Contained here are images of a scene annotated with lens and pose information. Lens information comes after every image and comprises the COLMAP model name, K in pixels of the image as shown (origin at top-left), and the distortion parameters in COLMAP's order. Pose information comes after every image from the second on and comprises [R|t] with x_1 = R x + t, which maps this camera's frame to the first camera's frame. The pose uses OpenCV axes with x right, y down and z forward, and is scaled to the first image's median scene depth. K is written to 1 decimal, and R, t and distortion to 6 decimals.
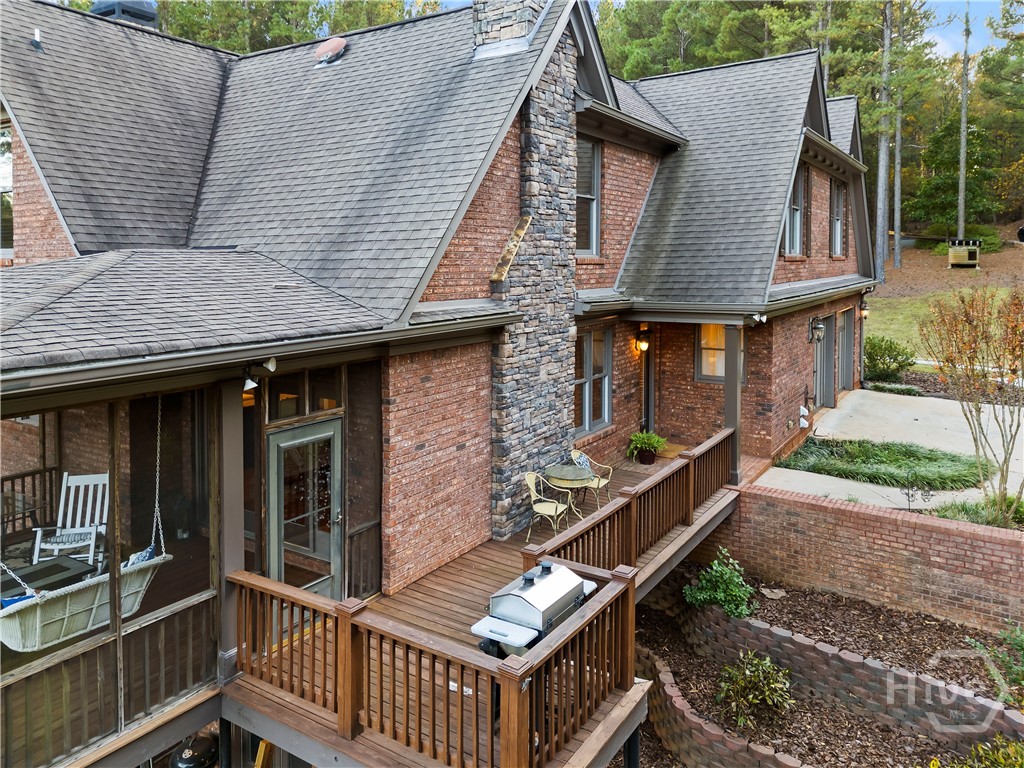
lens RADIAL K [[752.6, 0, 513.3], [0, 752.6, 288.5], [0, 0, 1]] dist [0.033543, -0.000989]
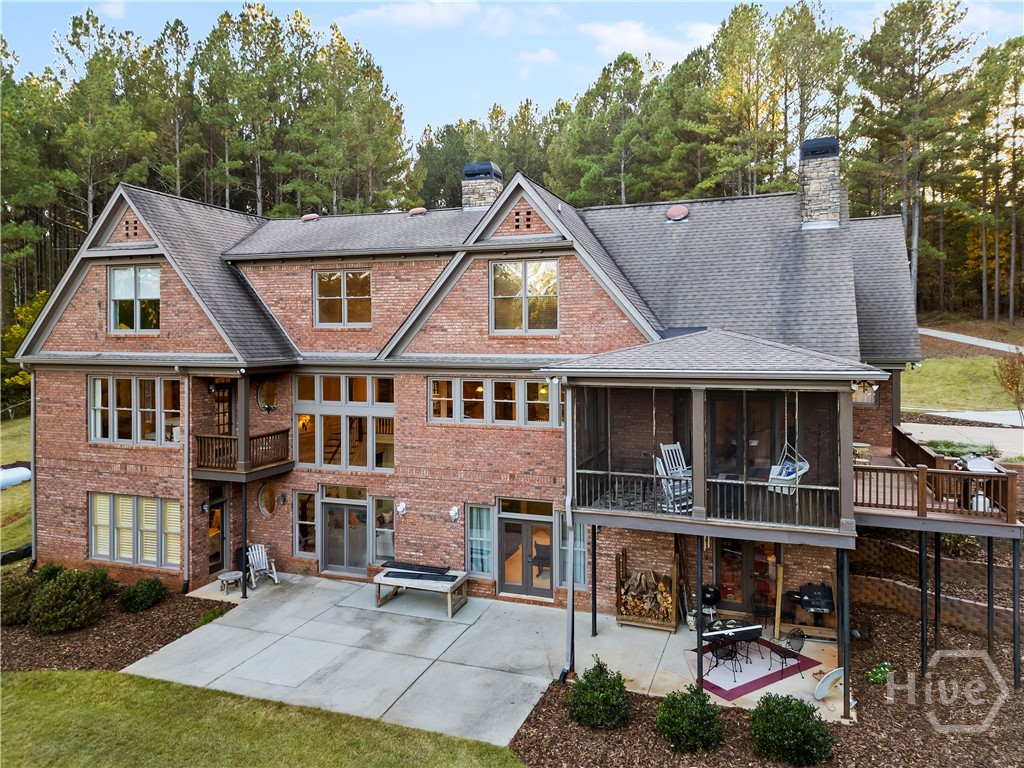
lens RADIAL K [[729.9, 0, 509.2], [0, 729.9, 345.9], [0, 0, 1]] dist [0.054025, -0.056688]
pose [[0.978119, -0.004856, 0.207989, -1.184060], [0.010597, 0.999593, -0.026496, 0.032695], [-0.207776, 0.028120, 0.977772, -0.662524]]
